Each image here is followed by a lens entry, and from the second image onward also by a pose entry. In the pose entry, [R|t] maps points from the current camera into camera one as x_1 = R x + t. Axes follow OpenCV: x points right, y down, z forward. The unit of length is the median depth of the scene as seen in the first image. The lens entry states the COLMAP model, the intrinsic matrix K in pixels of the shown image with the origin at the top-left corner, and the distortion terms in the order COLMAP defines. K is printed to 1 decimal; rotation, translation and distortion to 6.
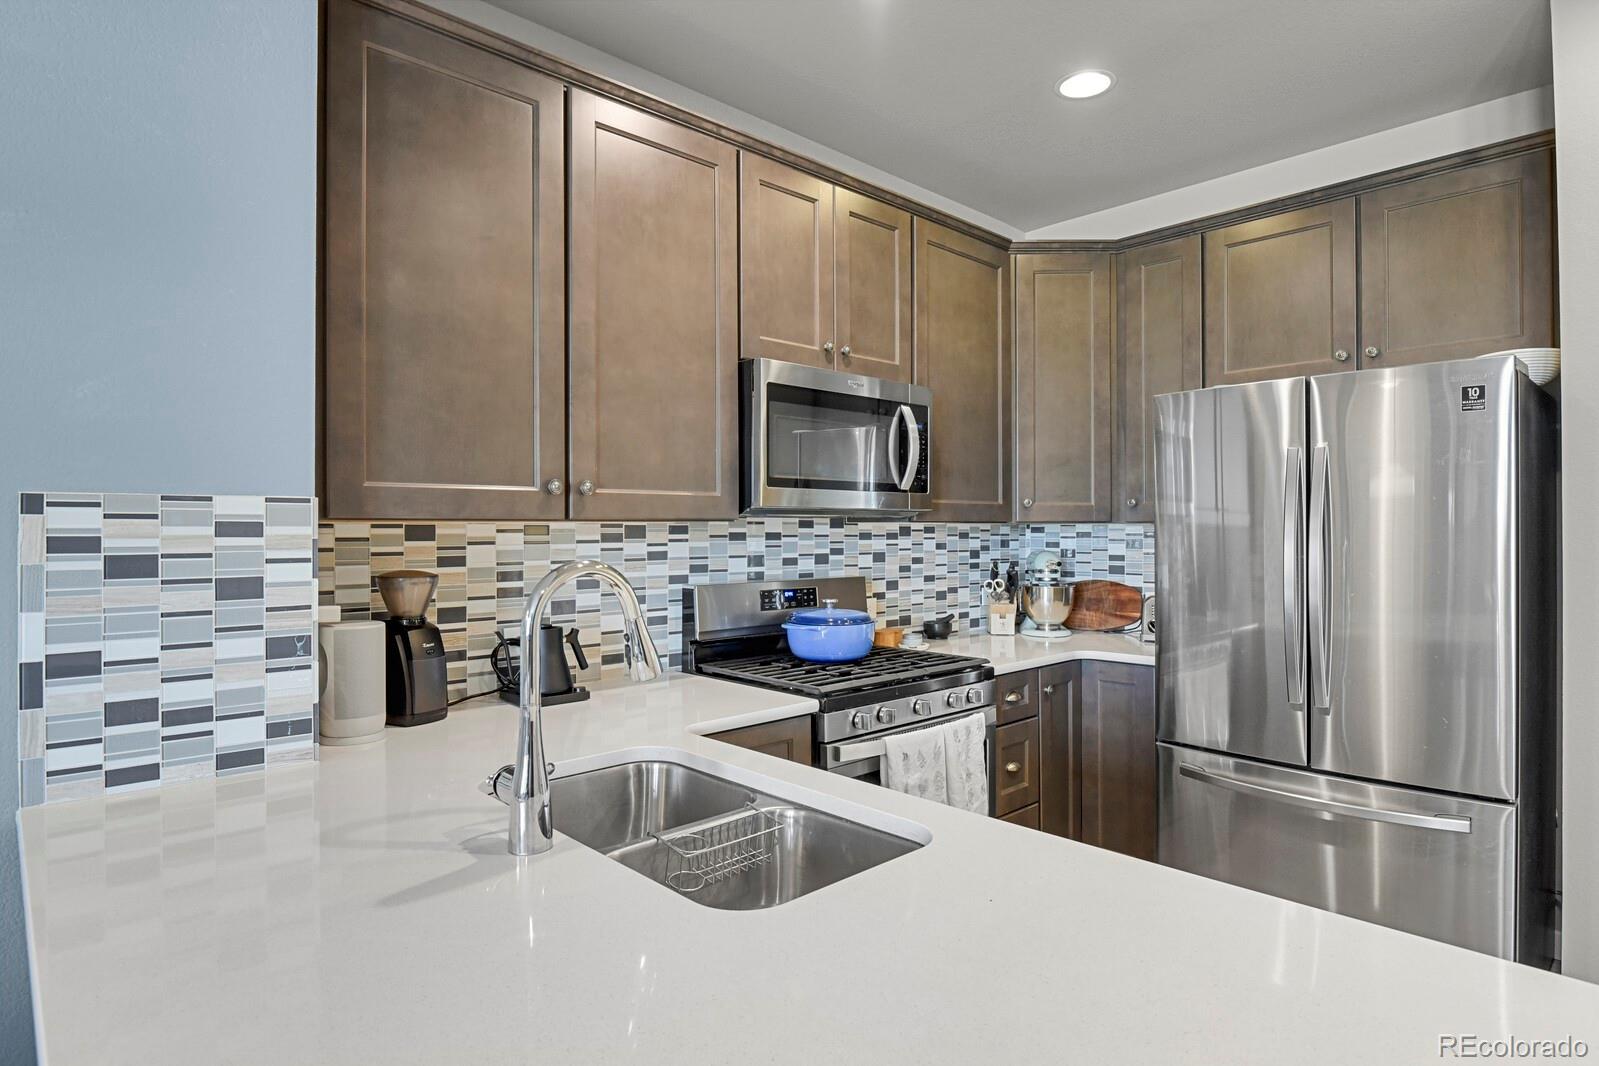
lens RADIAL K [[859.9, 0, 806.5], [0, 859.9, 529.2], [0, 0, 1]] dist [-0.014526, -0.001329]
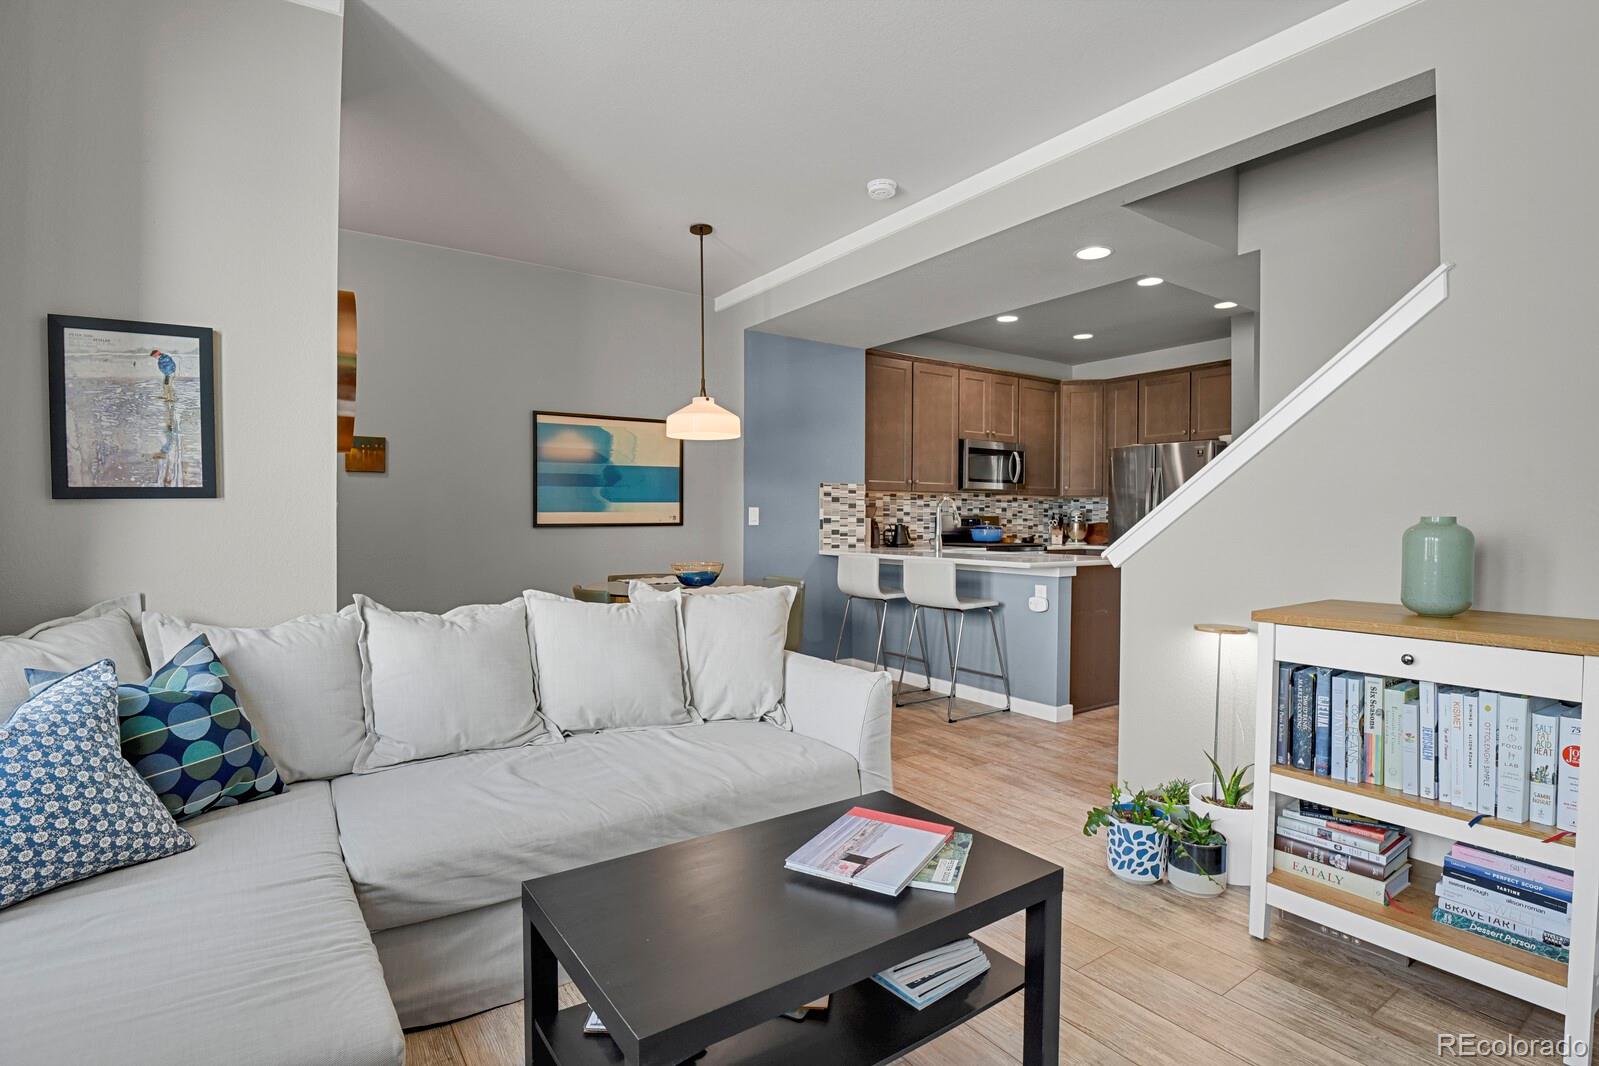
lens RADIAL K [[780.4, 0, 808.9], [0, 780.4, 528.1], [0, 0, 1]] dist [-0.022128, -0.004622]
pose [[0.989129, 0.009072, -0.146771, -0.174677], [-0.007283, 0.999892, 0.012726, 0.074802], [0.146871, -0.011519, 0.989089, -1.605879]]
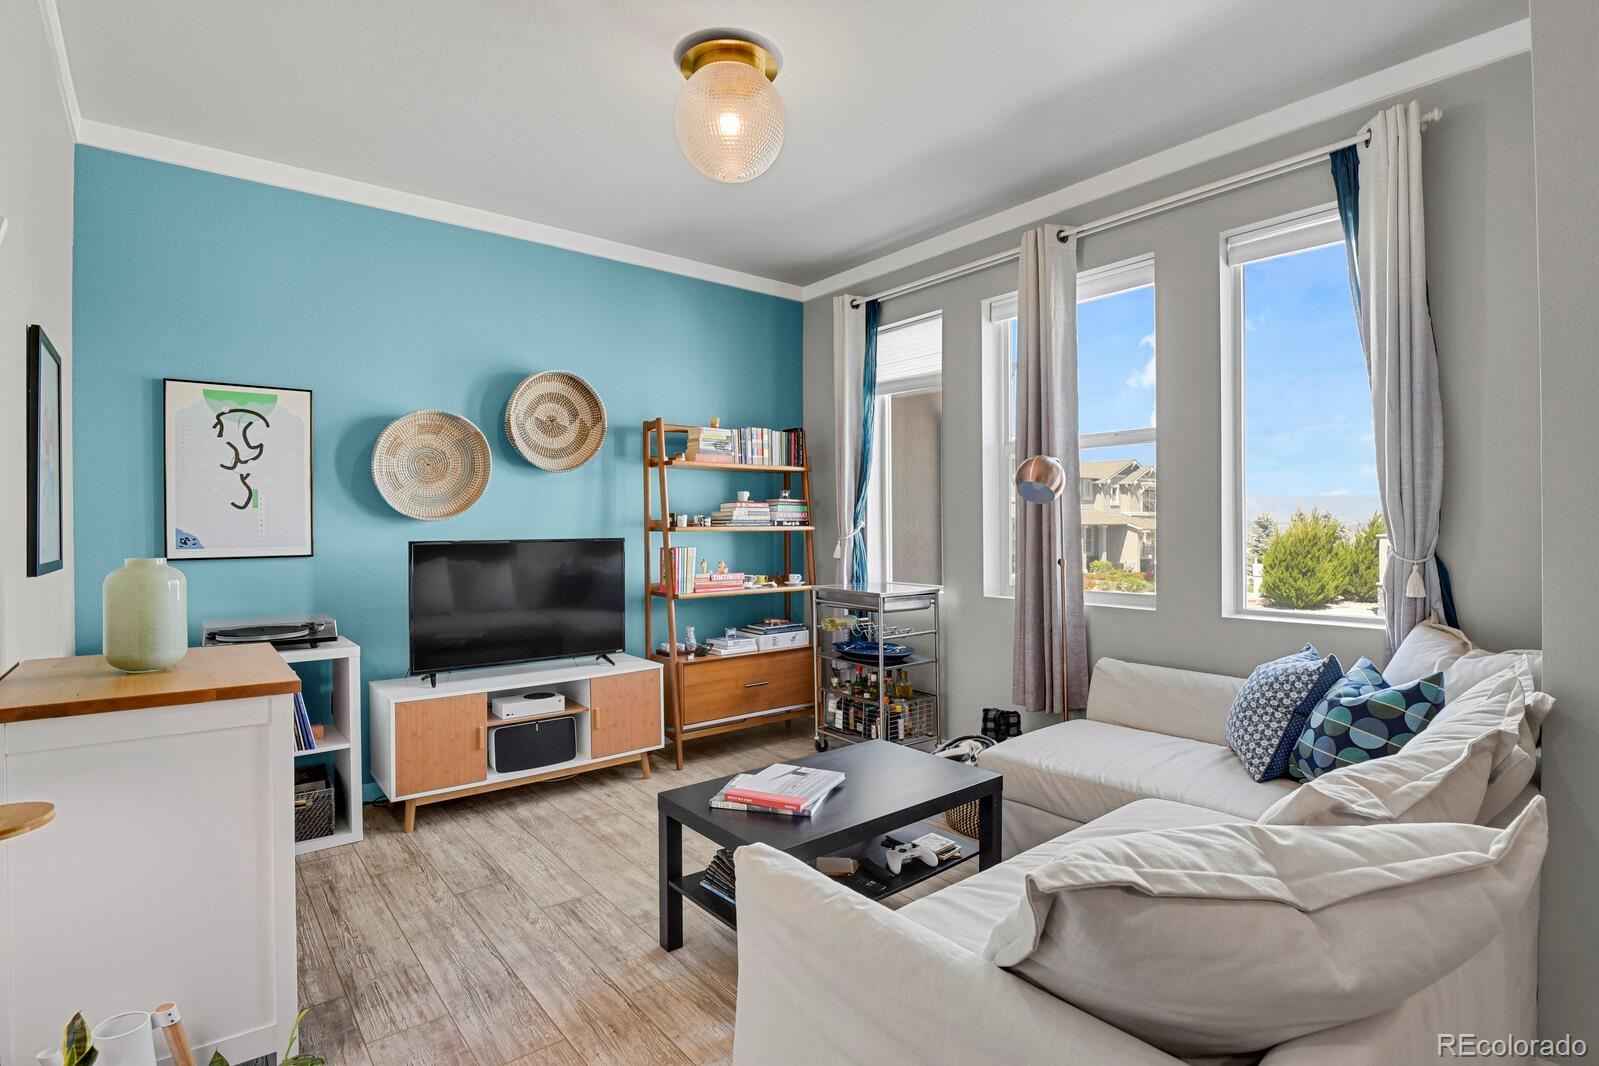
lens RADIAL K [[780.4, 0, 808.9], [0, 780.4, 528.1], [0, 0, 1]] dist [-0.022128, -0.004622]
pose [[-0.997080, 0.004593, 0.076230, -0.298144], [0.004603, 0.999989, -0.000043, 0.046750], [-0.076229, 0.000308, -0.997090, -0.198815]]
